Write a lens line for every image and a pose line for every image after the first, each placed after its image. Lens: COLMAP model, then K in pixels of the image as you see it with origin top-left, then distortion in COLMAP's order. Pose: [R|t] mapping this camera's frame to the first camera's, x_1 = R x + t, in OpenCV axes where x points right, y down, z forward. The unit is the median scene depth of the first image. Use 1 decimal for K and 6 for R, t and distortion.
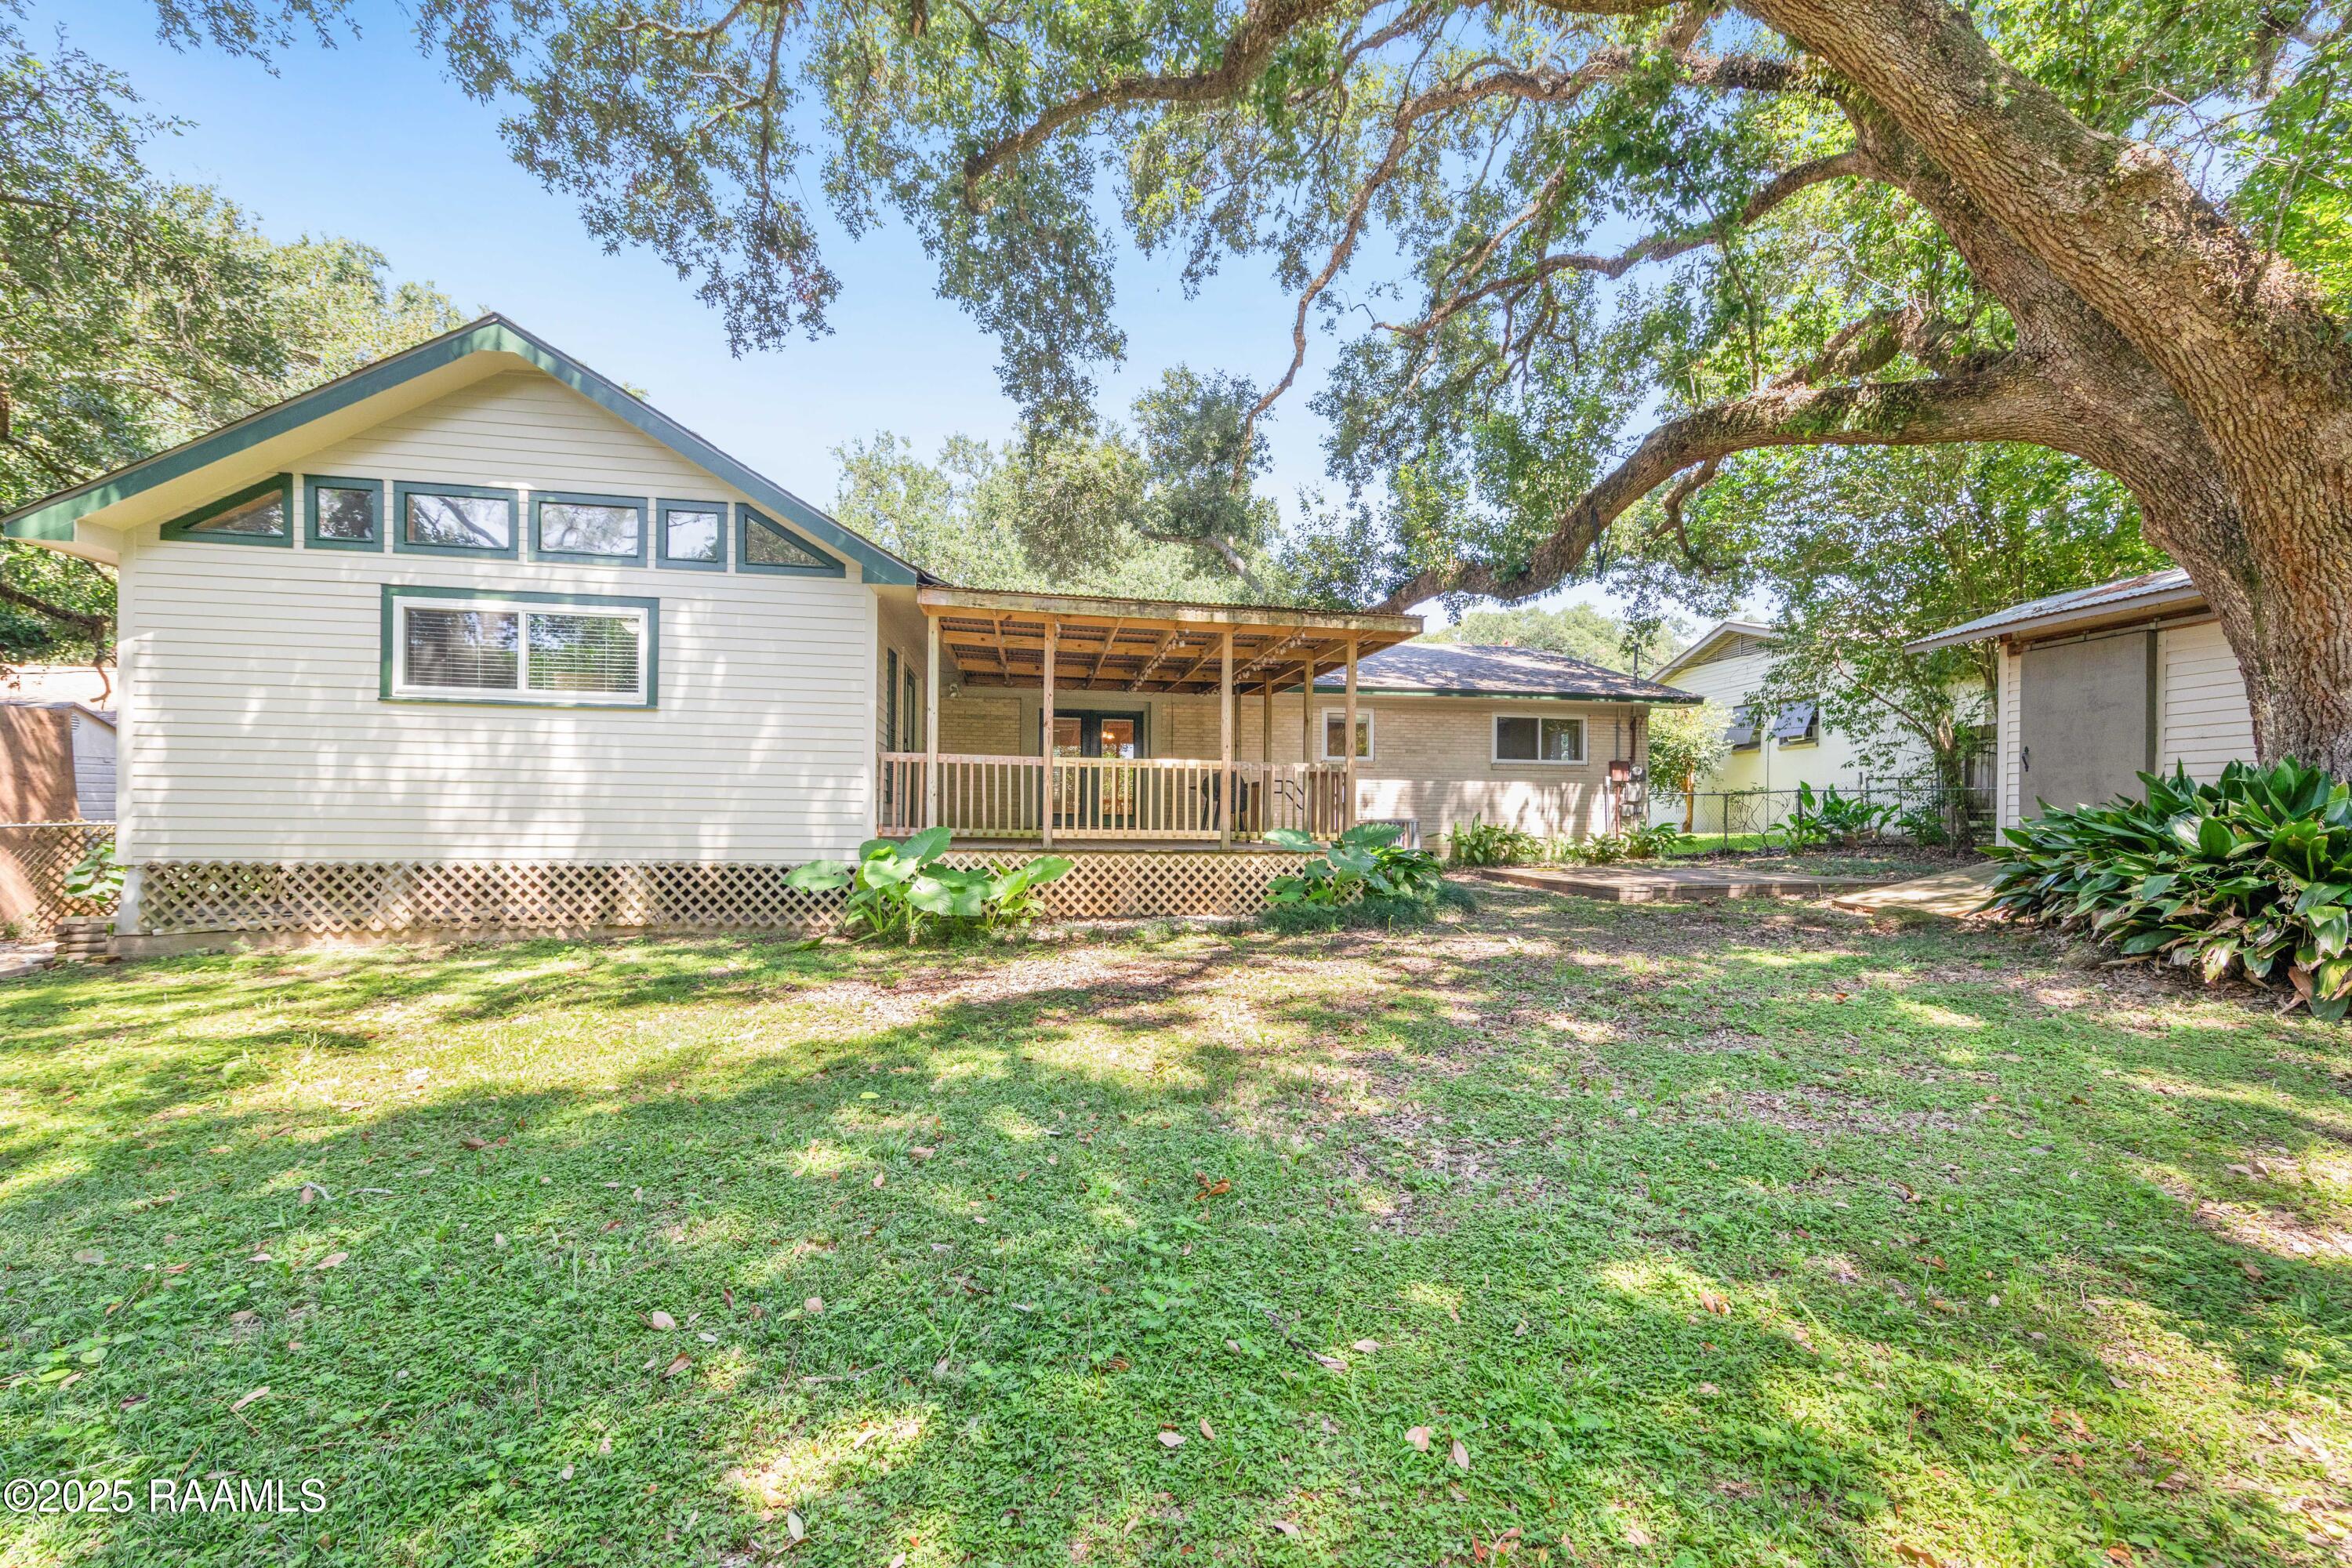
lens RADIAL K [[916.4, 0, 1193.0], [0, 916.4, 839.4], [0, 0, 1]] dist [0.004792, -0.000100]
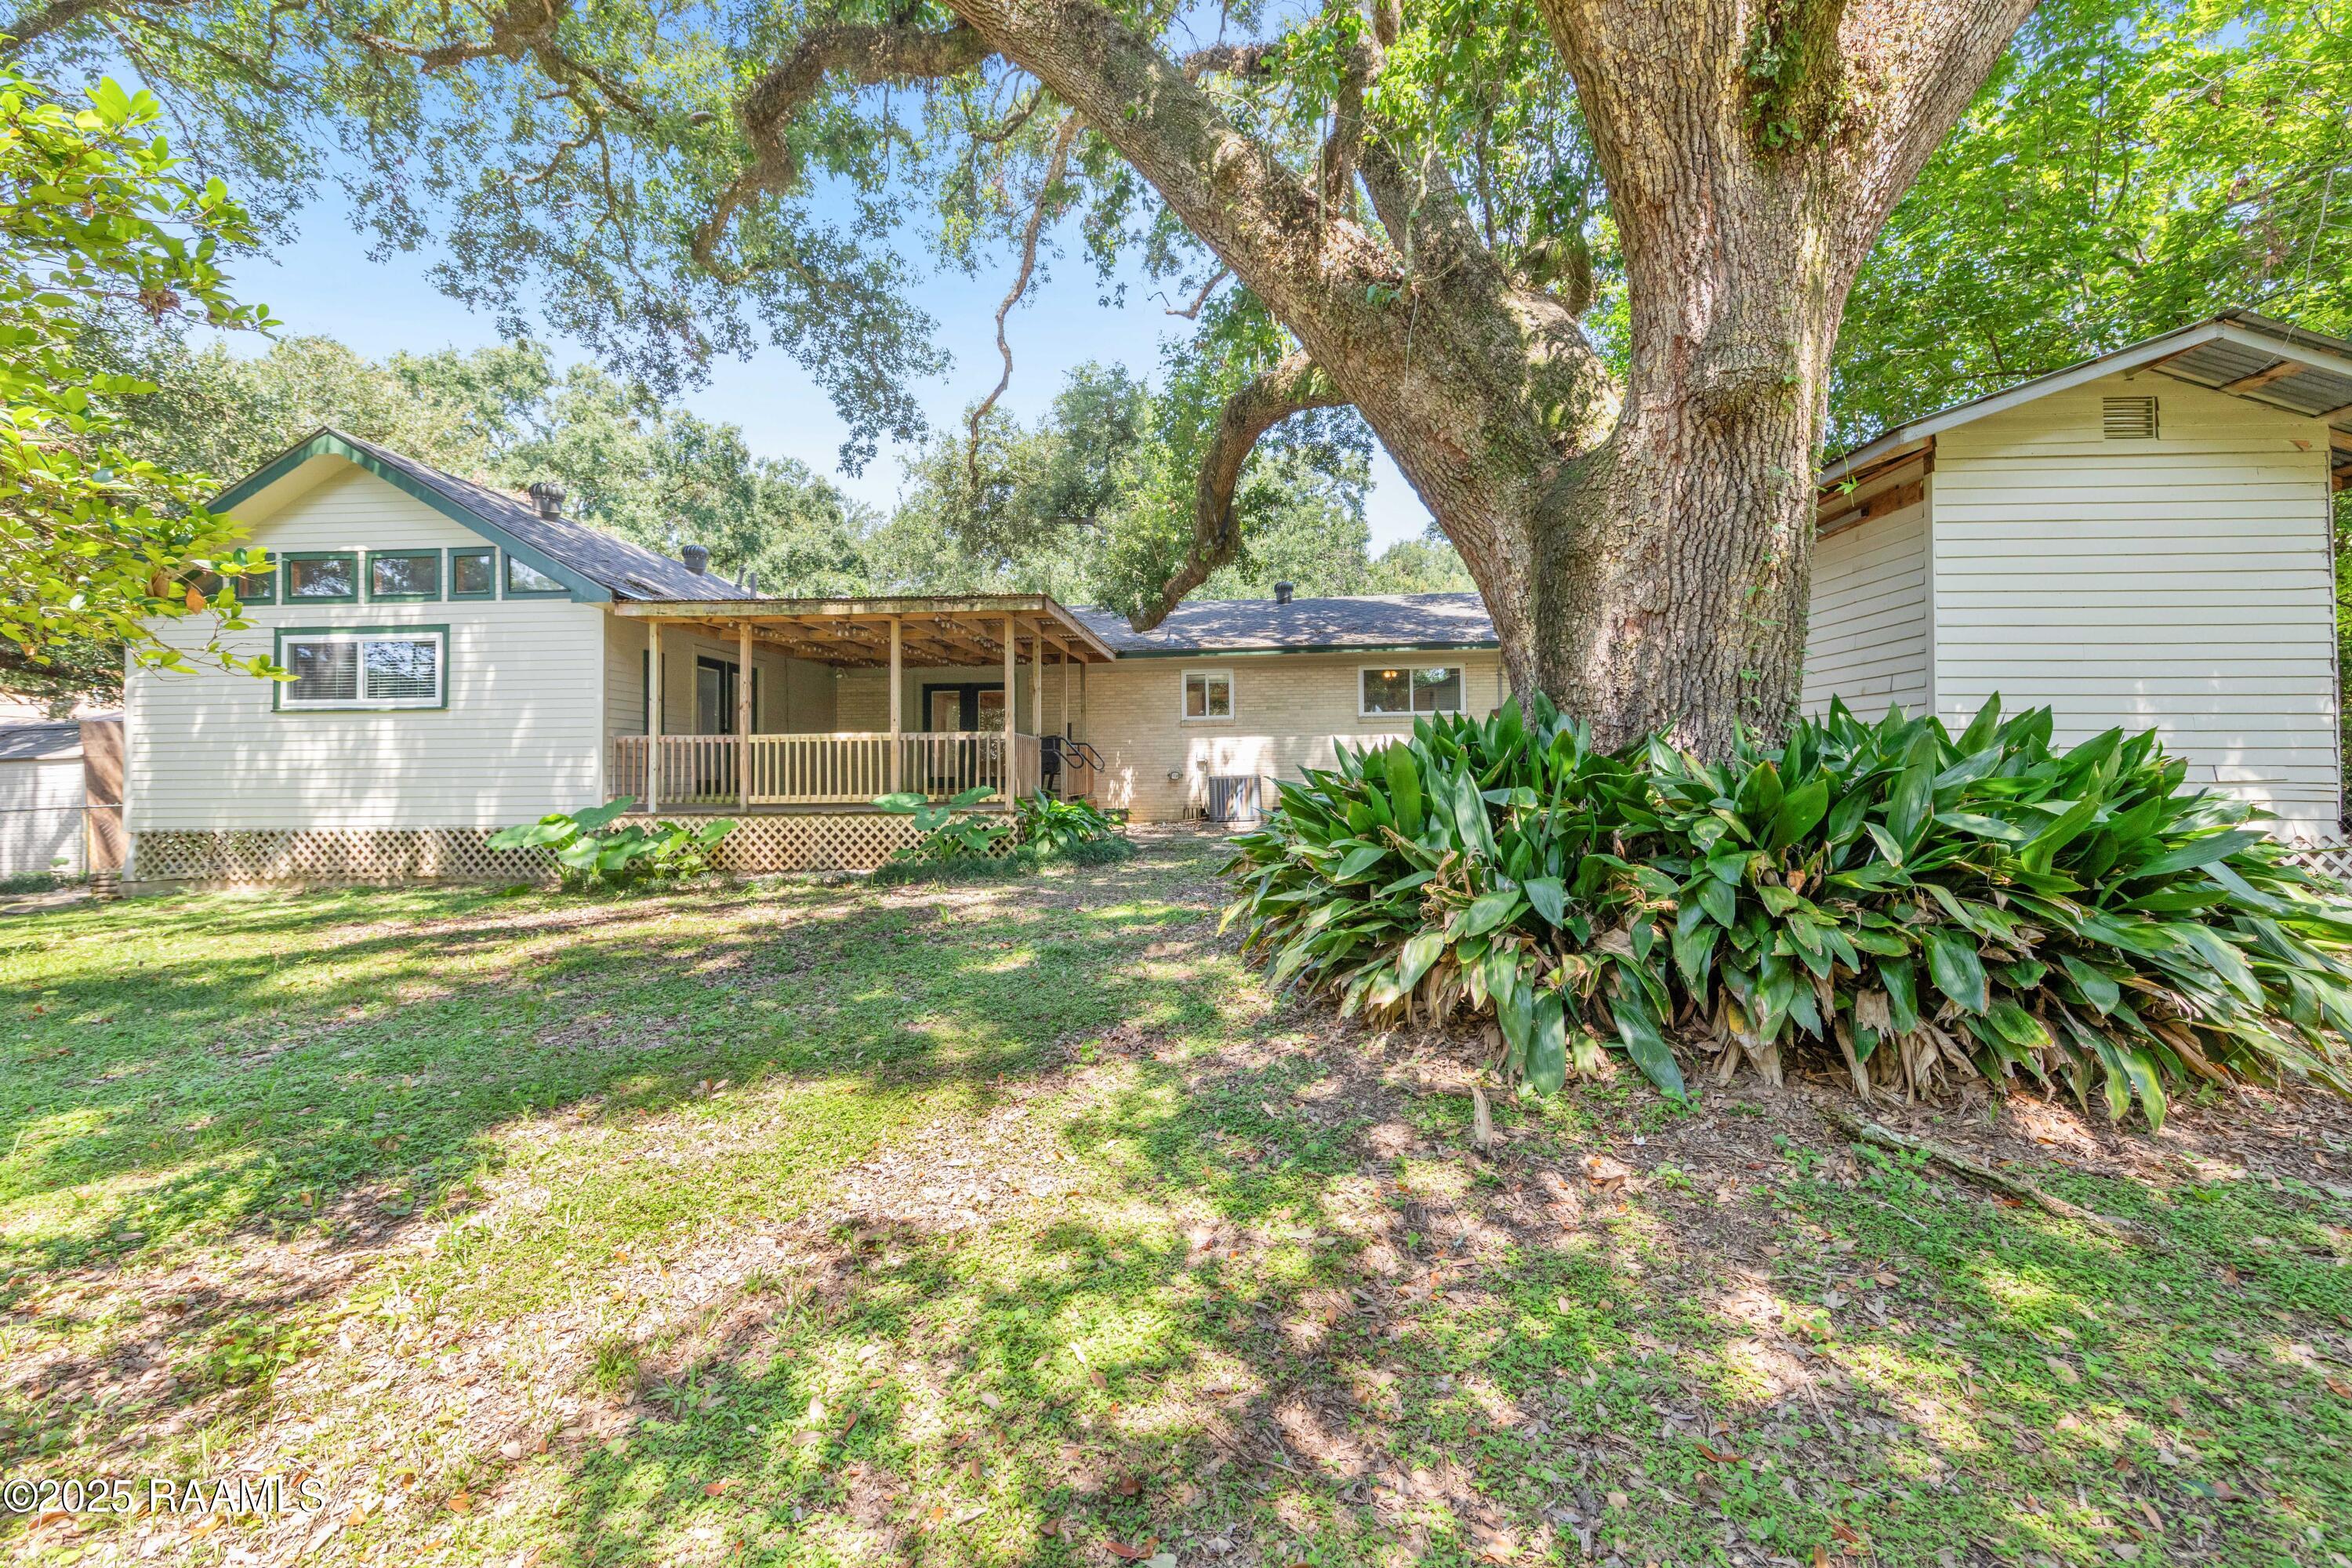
lens RADIAL K [[916.4, 0, 1220.3], [0, 916.4, 773.5], [0, 0, 1]] dist [0.004792, -0.000100]
pose [[0.971721, -0.021788, -0.235125, 0.780767], [0.016901, 0.999598, -0.022781, -0.003209], [0.235527, 0.018163, 0.971698, -0.005497]]
